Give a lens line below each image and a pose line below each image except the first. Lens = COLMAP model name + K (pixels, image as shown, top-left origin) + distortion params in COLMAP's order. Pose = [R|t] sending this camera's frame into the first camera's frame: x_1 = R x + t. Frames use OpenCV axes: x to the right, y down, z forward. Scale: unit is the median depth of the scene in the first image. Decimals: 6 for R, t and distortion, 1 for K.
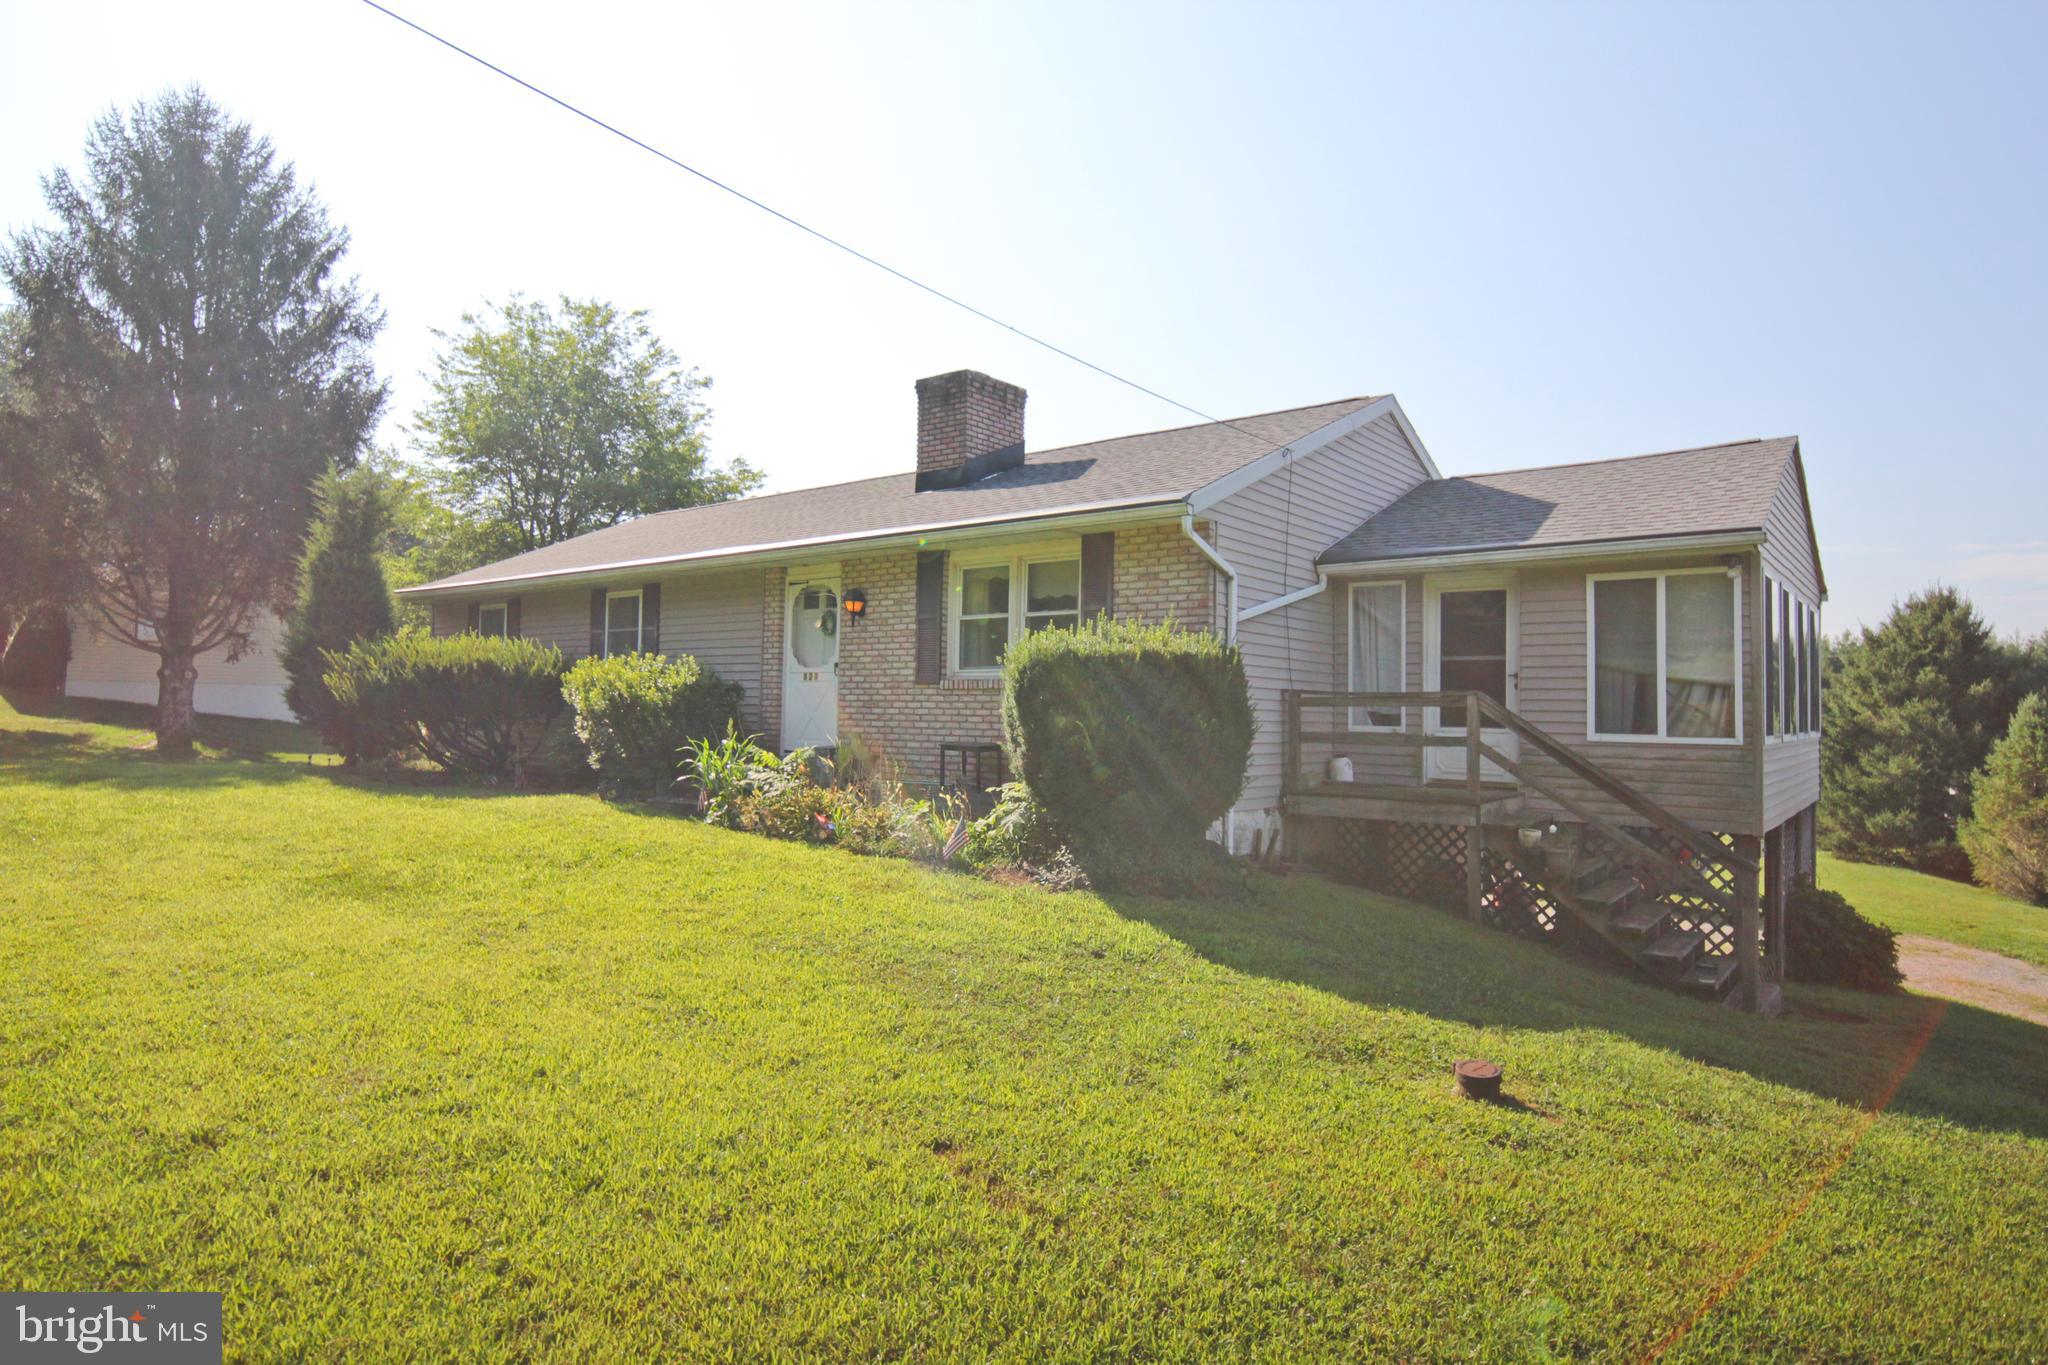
lens RADIAL K [[1153.4, 0, 1024.0], [0, 1153.4, 682.5], [0, 0, 1]] dist [-0.001176, -0.000438]
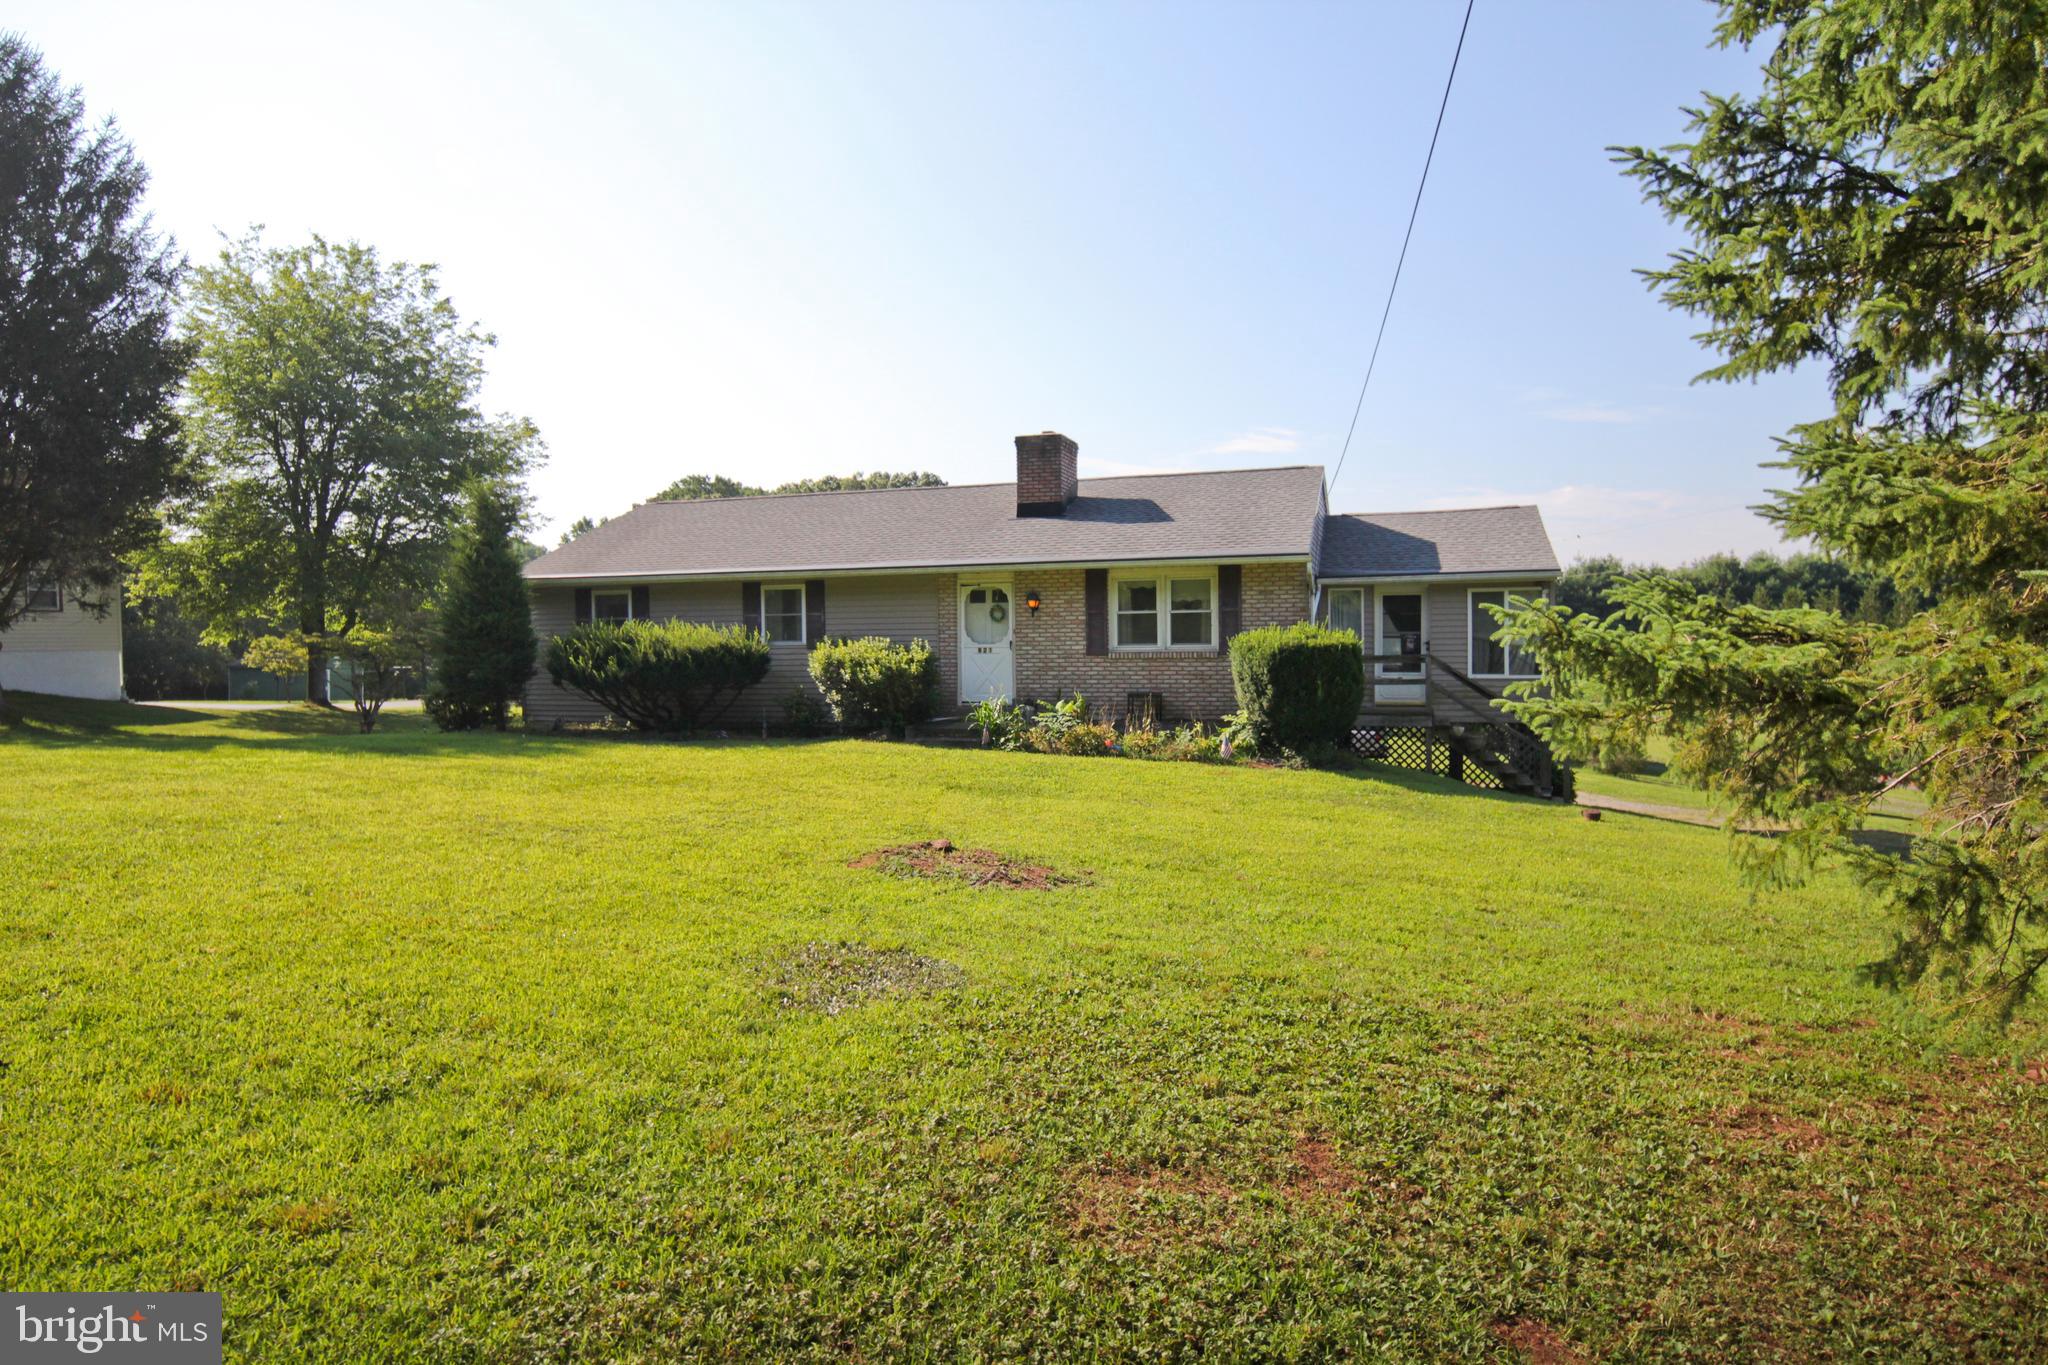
lens RADIAL K [[1153.4, 0, 1024.0], [0, 1153.4, 682.5], [0, 0, 1]] dist [-0.001176, -0.000438]
pose [[0.932900, -0.037303, 0.358199, -0.651539], [0.015659, 0.997882, 0.063136, -0.055023], [-0.359796, -0.053290, 0.931508, -0.365389]]
